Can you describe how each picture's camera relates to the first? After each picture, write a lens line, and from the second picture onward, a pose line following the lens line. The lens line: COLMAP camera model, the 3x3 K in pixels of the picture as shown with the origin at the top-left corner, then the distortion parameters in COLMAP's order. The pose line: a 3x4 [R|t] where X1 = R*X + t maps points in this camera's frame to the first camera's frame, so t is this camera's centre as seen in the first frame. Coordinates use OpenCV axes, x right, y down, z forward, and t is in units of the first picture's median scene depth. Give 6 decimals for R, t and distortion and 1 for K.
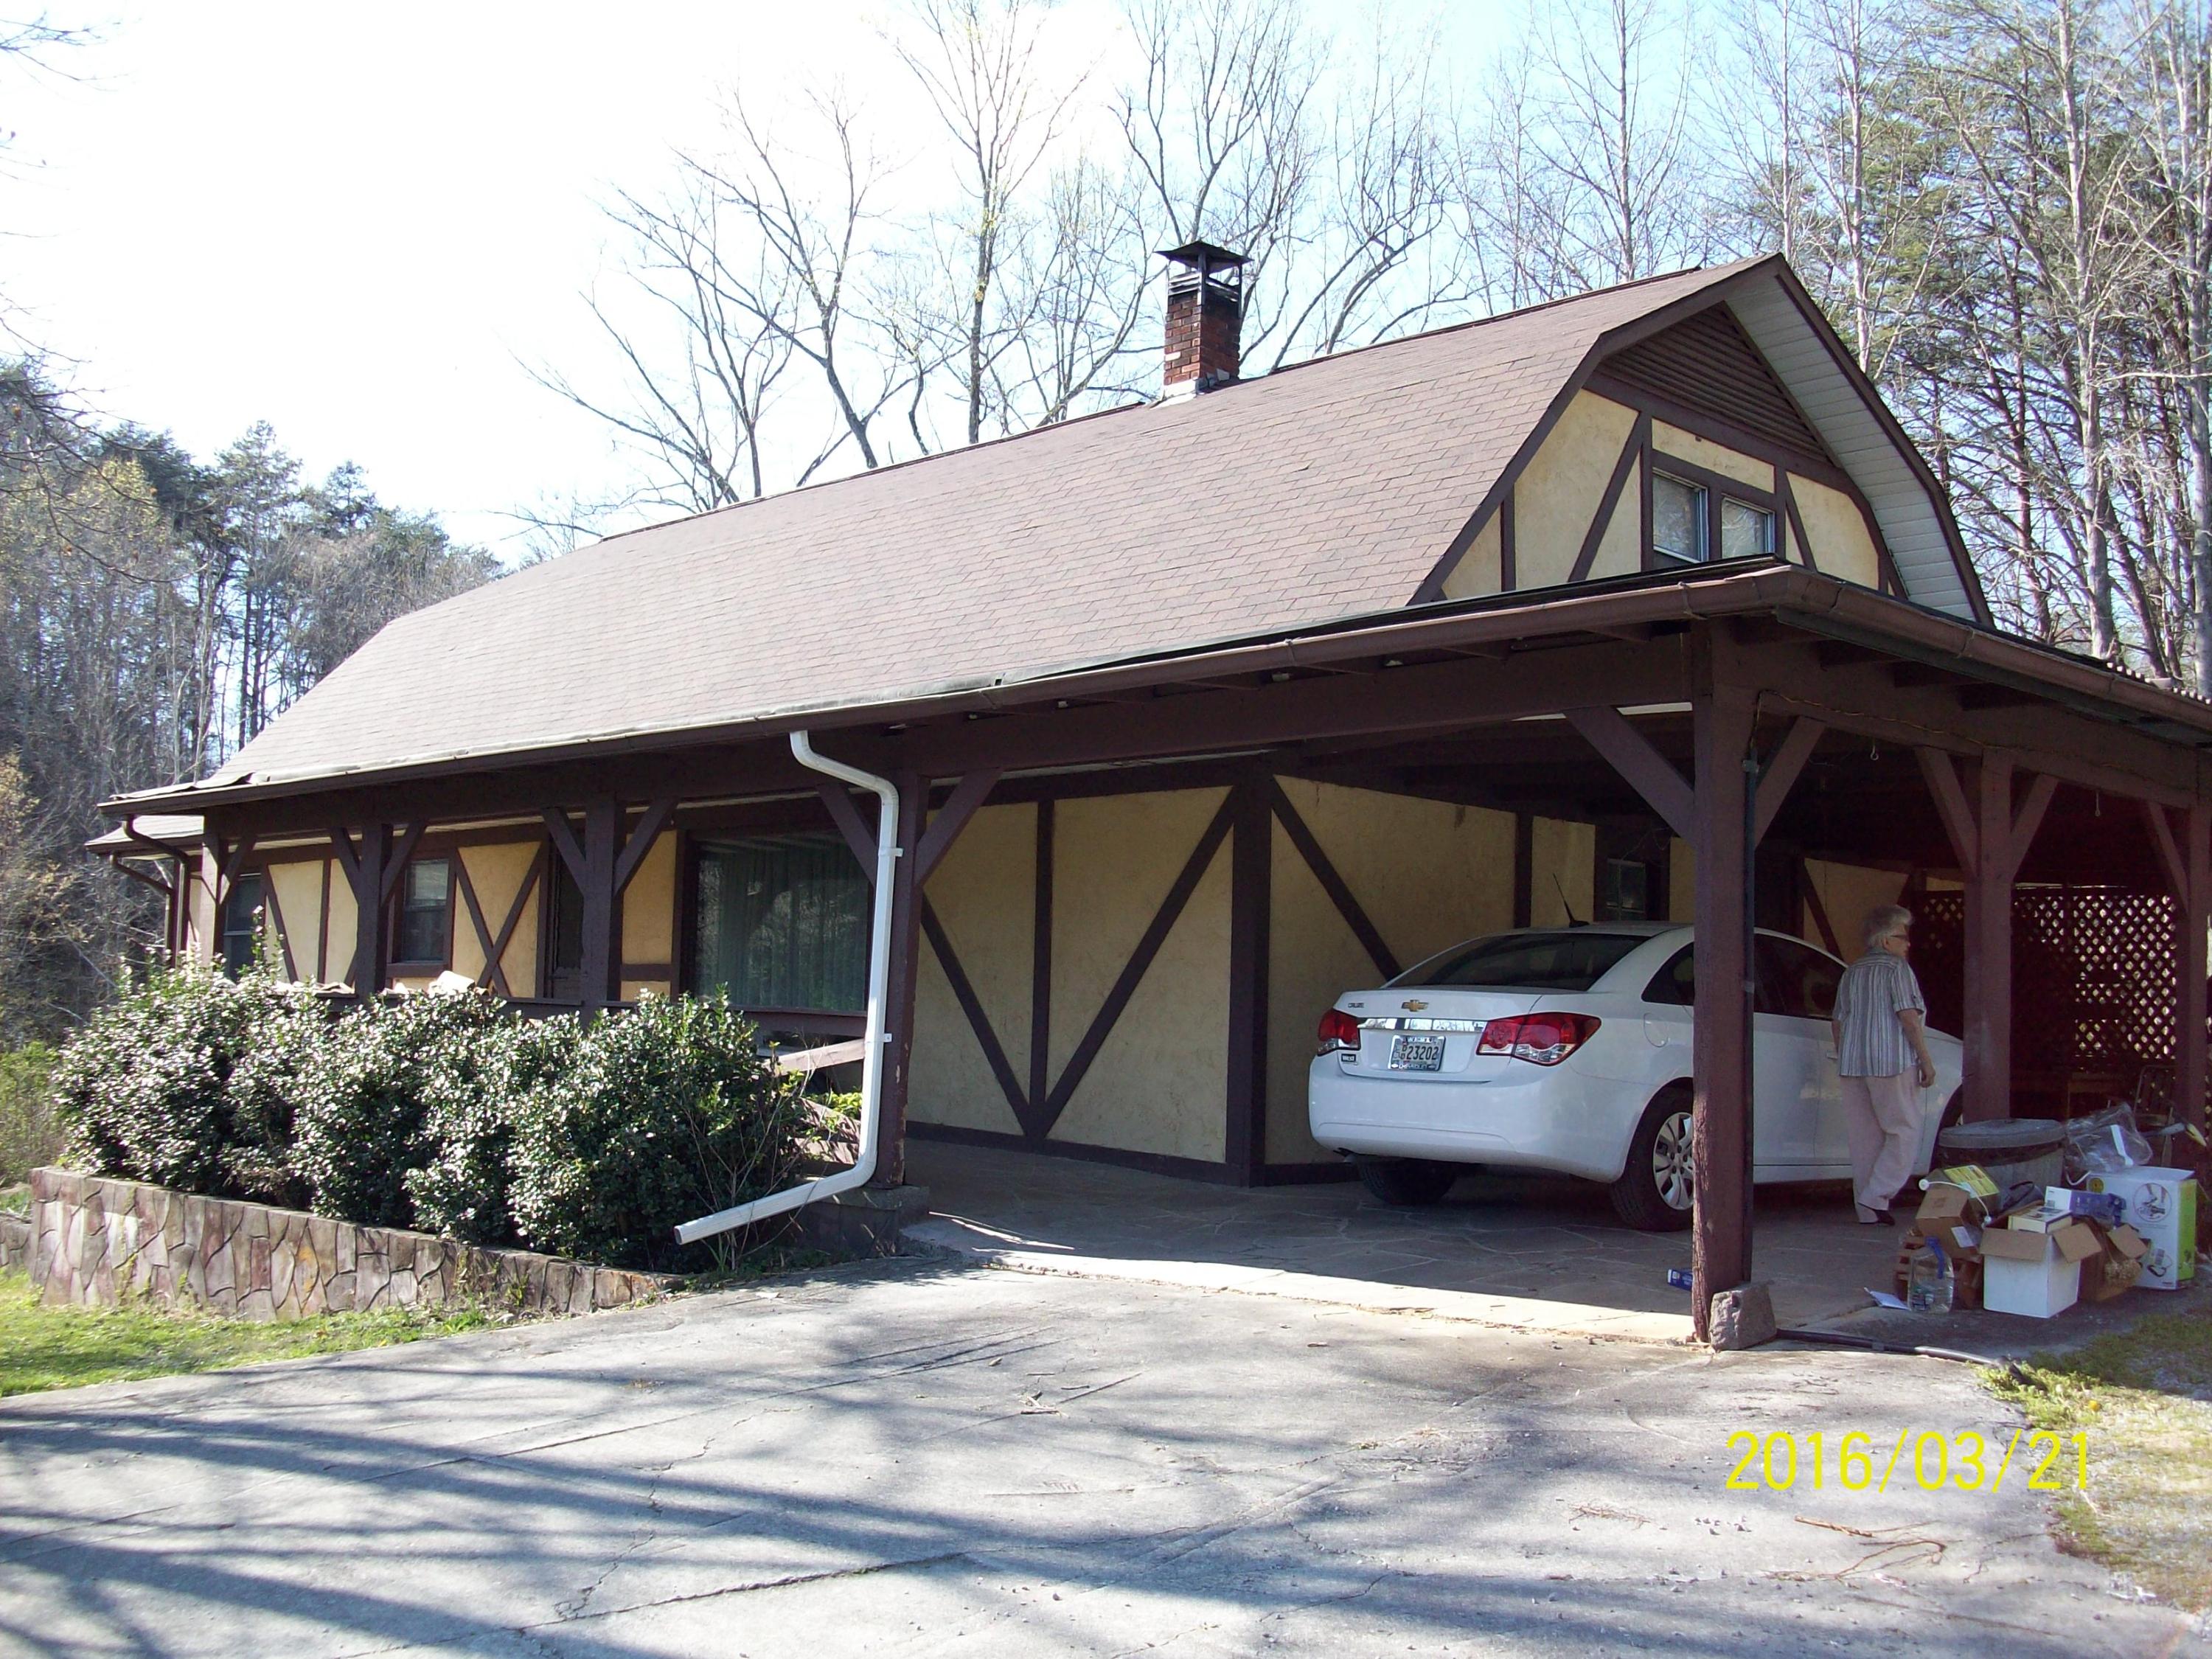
lens RADIAL K [[2281.6, 0, 1106.0], [0, 2281.6, 829.5], [0, 0, 1]] dist [-0.157344, 0.124019]
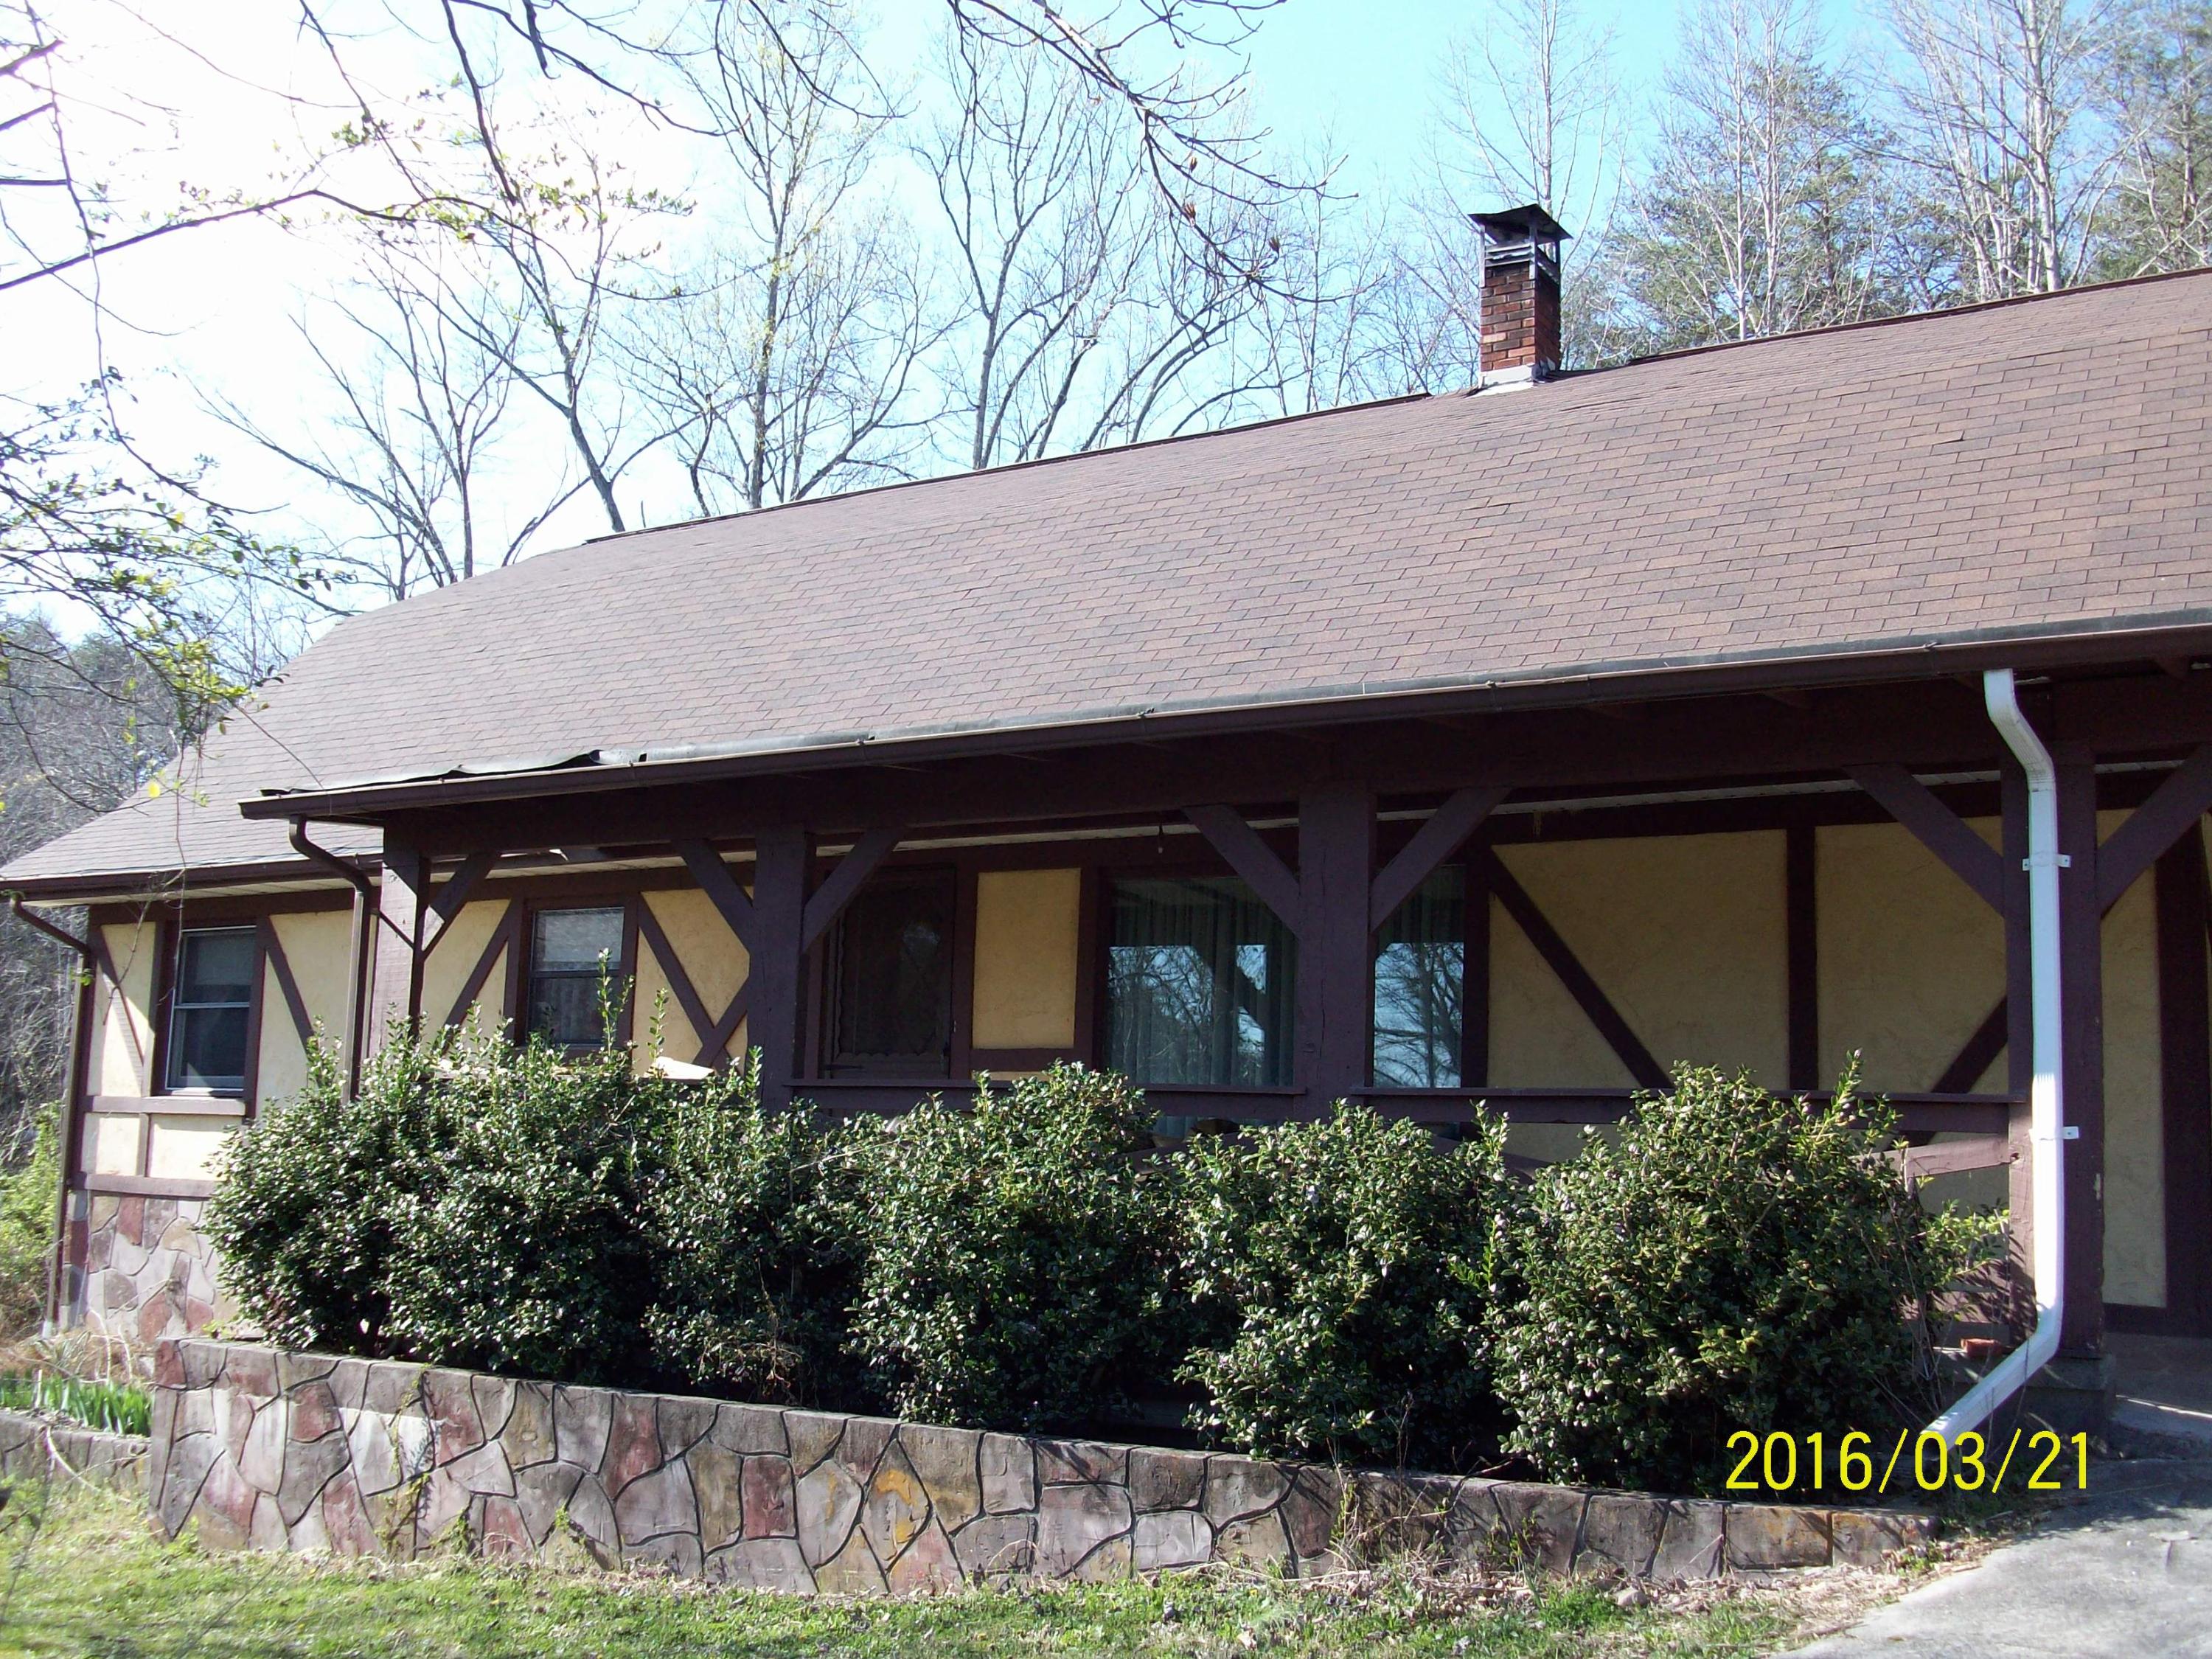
lens RADIAL K [[2281.6, 0, 1106.0], [0, 2281.6, 829.5], [0, 0, 1]] dist [-0.157344, 0.124019]
pose [[0.977217, 0.036767, 0.209033, -0.370054], [-0.025115, 0.997993, -0.058127, 0.033806], [-0.210750, 0.051553, 0.976180, 0.294635]]
